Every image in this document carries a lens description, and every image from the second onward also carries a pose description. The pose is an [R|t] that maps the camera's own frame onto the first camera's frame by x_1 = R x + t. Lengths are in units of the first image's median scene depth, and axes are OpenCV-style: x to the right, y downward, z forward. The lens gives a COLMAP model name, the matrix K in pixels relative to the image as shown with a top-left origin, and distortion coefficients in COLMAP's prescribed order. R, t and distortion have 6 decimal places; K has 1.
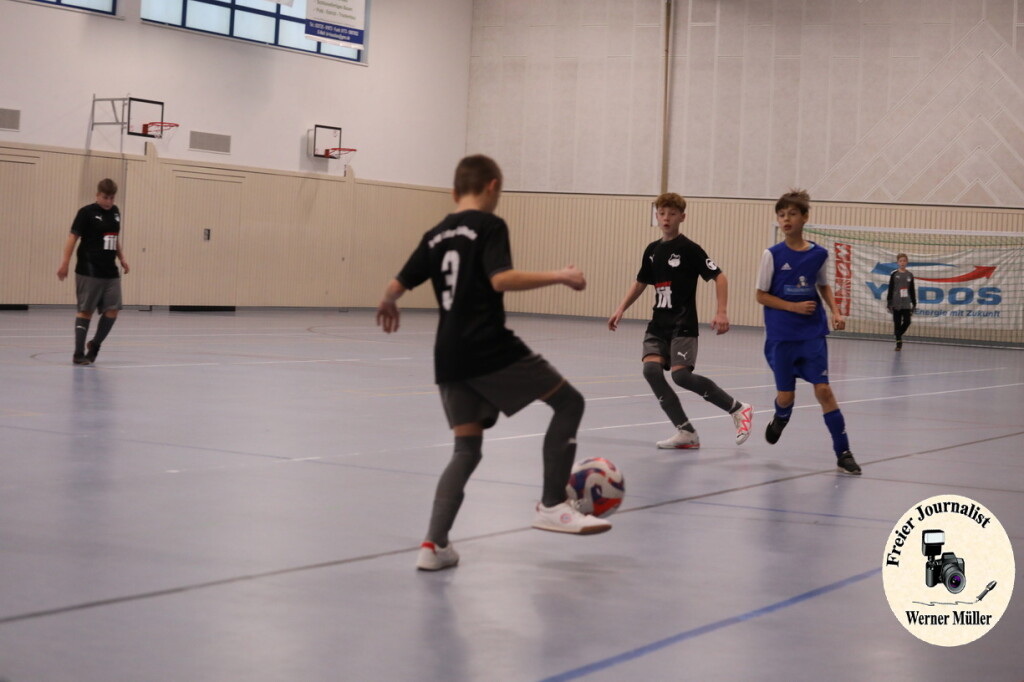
lens RADIAL K [[2088.0, 0, 510.4], [0, 2088.0, 343.7], [0, 0, 1]] dist [-0.295328, 0.000000]
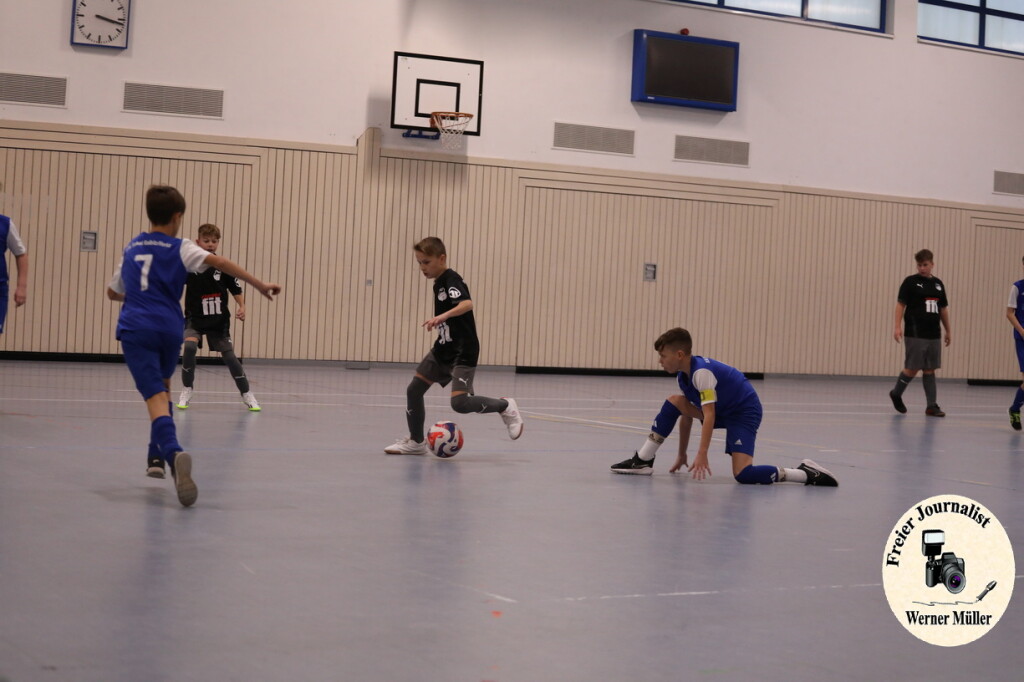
lens RADIAL K [[2088.0, 0, 475.2], [0, 2088.0, 341.2], [0, 0, 1]] dist [-0.295328, 0.000000]
pose [[0.852094, 0.009557, -0.523301, 0.092898], [-0.030006, 0.999081, -0.030612, -0.001904], [0.522528, 0.041786, 0.851598, 0.172181]]
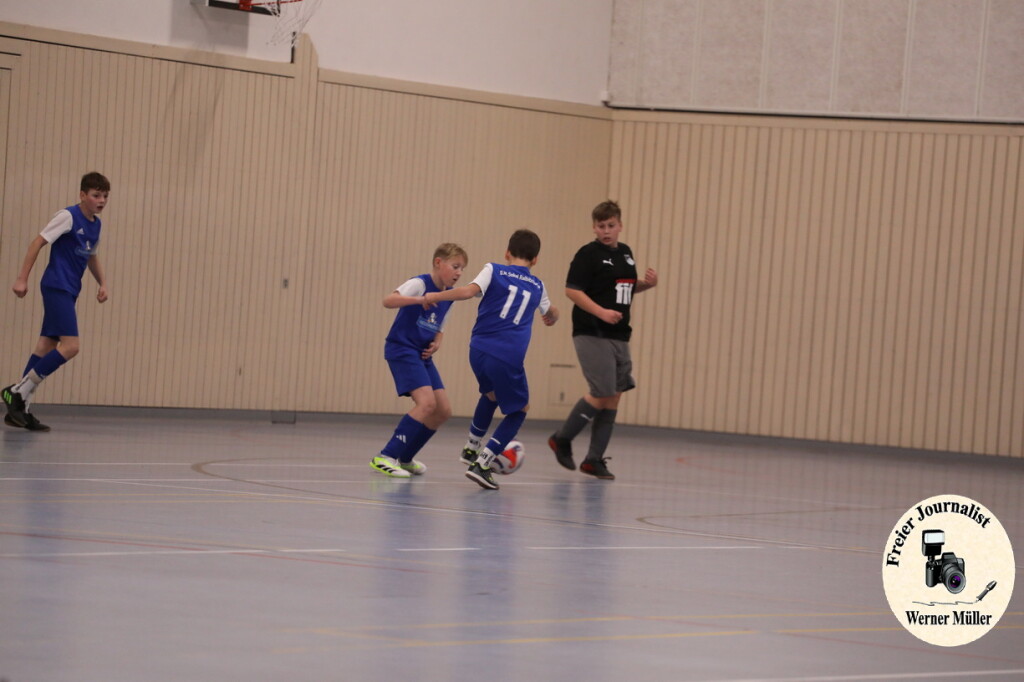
lens RADIAL K [[5535.4, 0, 521.0], [0, 5535.4, 339.0], [0, 0, 1]] dist [2.566496, 0.000000]
pose [[0.999139, 0.020082, -0.036295, -0.002139], [-0.021225, 0.999282, -0.031394, 0.000526], [0.035639, 0.032137, 0.998848, -0.016070]]
